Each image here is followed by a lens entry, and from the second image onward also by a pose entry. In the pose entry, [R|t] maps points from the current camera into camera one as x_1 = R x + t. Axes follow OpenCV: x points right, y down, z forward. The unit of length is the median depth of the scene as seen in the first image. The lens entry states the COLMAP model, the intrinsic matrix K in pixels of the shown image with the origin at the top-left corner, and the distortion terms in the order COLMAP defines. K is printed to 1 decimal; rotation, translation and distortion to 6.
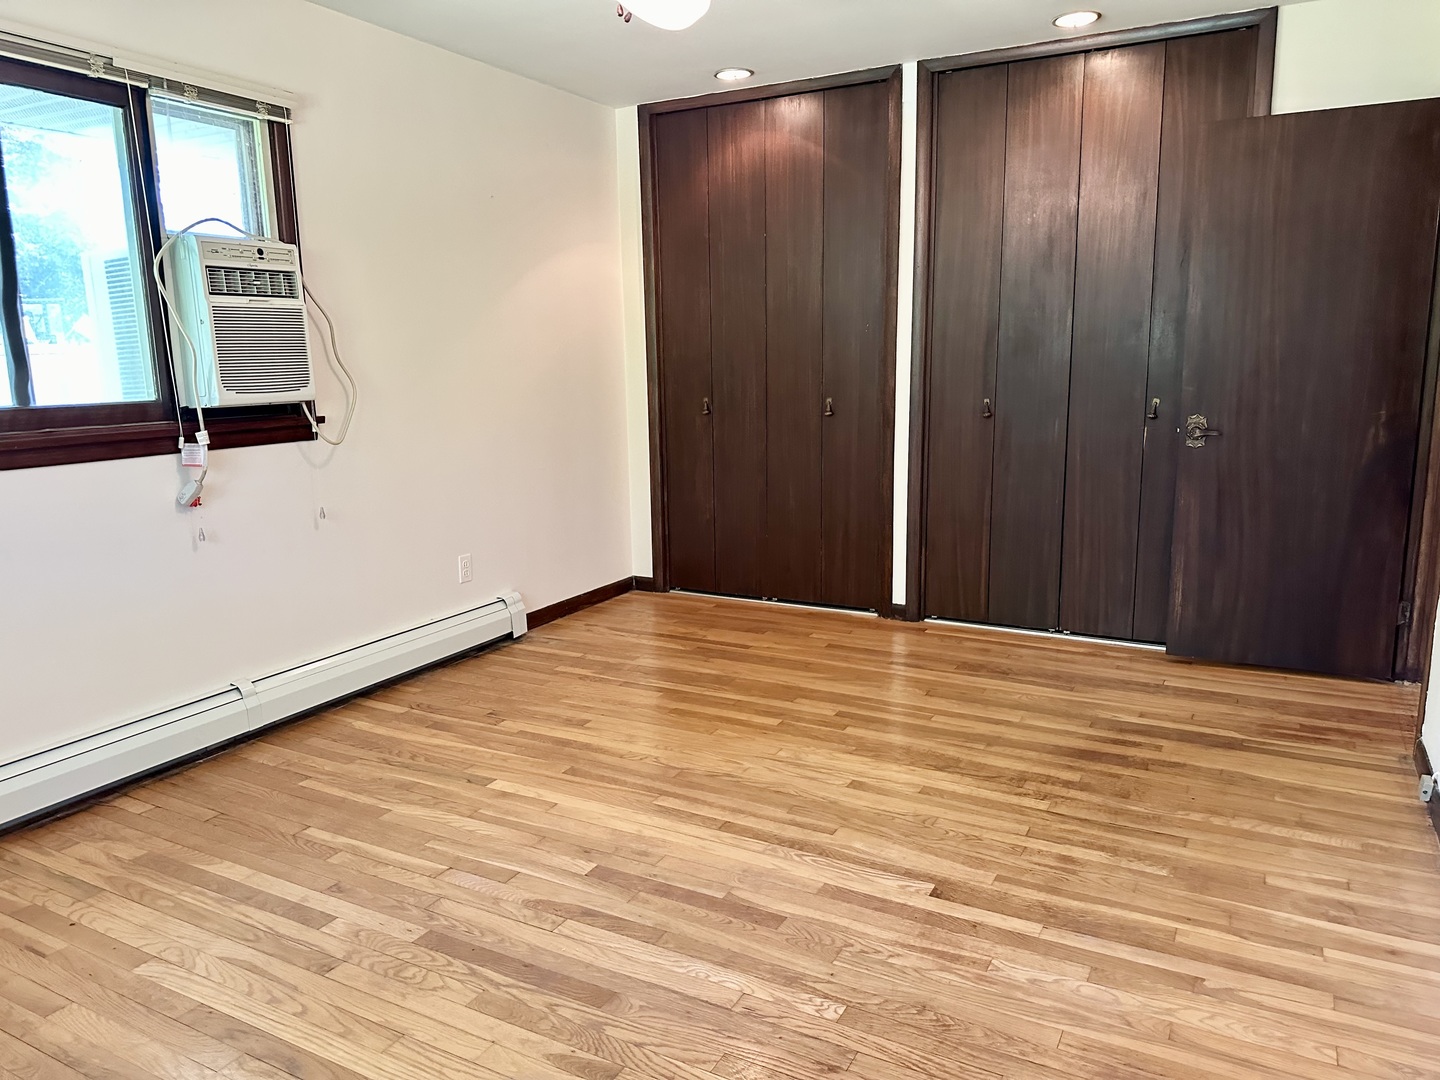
lens RADIAL K [[1013.2, 0, 722.7], [0, 1013.2, 539.3], [0, 0, 1]] dist [0.086956, -0.110986]
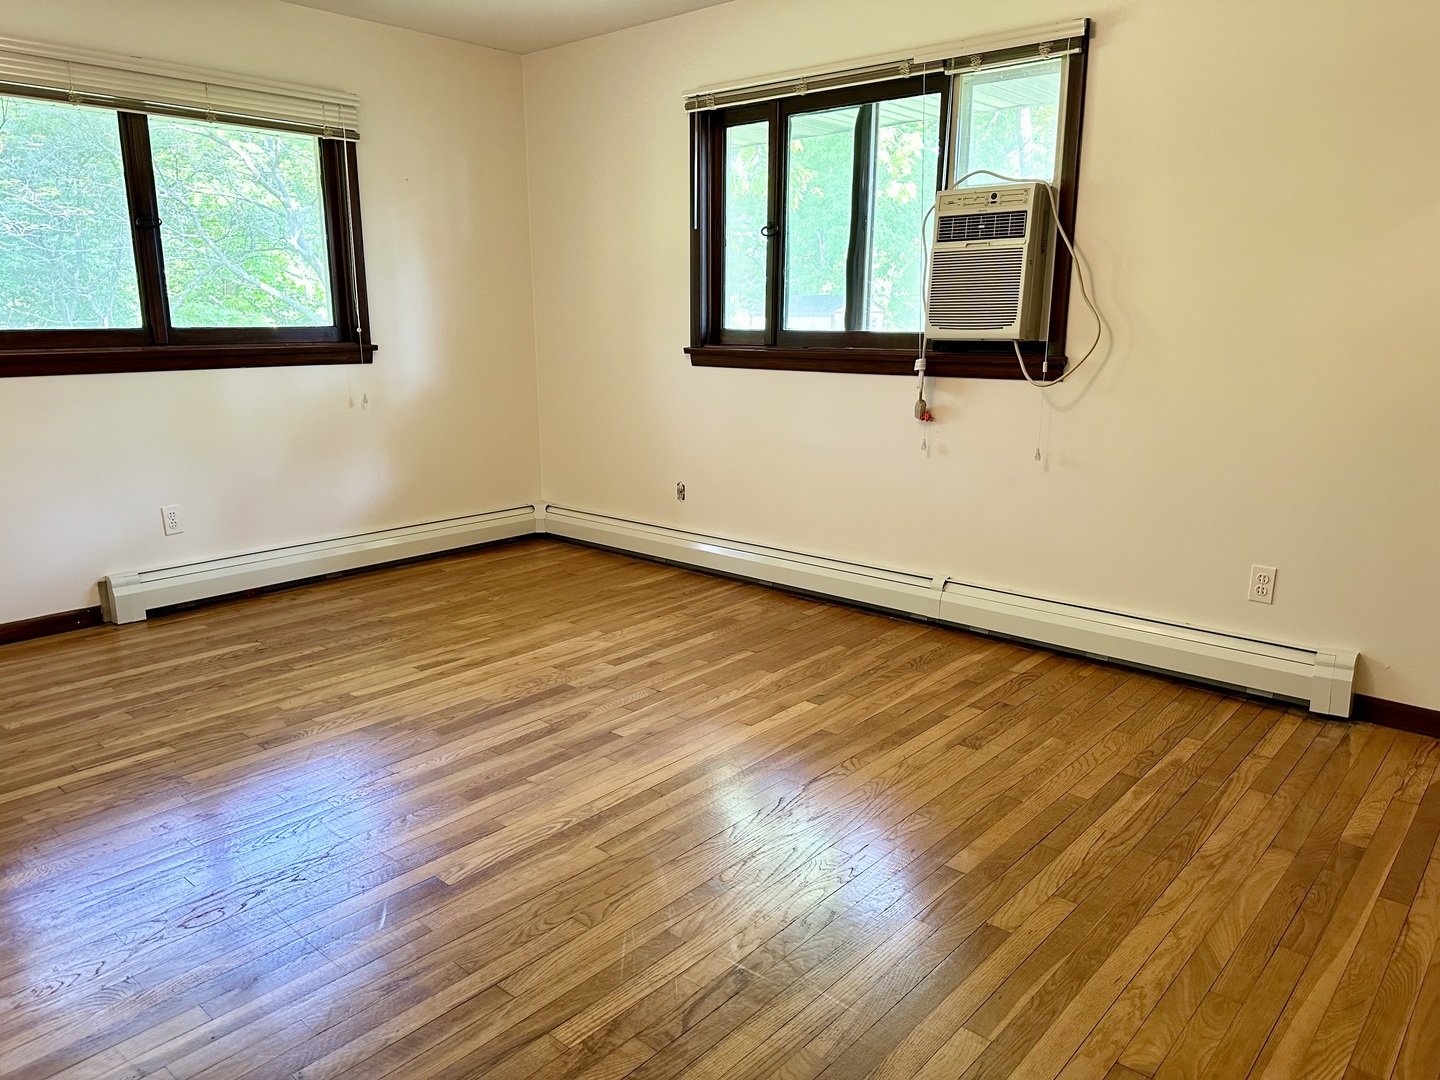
lens RADIAL K [[1013.2, 0, 722.7], [0, 1013.2, 539.3], [0, 0, 1]] dist [0.086956, -0.110986]
pose [[-0.230564, 0.229351, -0.945642, 0.746550], [-0.172680, 0.946756, 0.271724, -0.191789], [0.957613, 0.225943, -0.178684, 1.051090]]
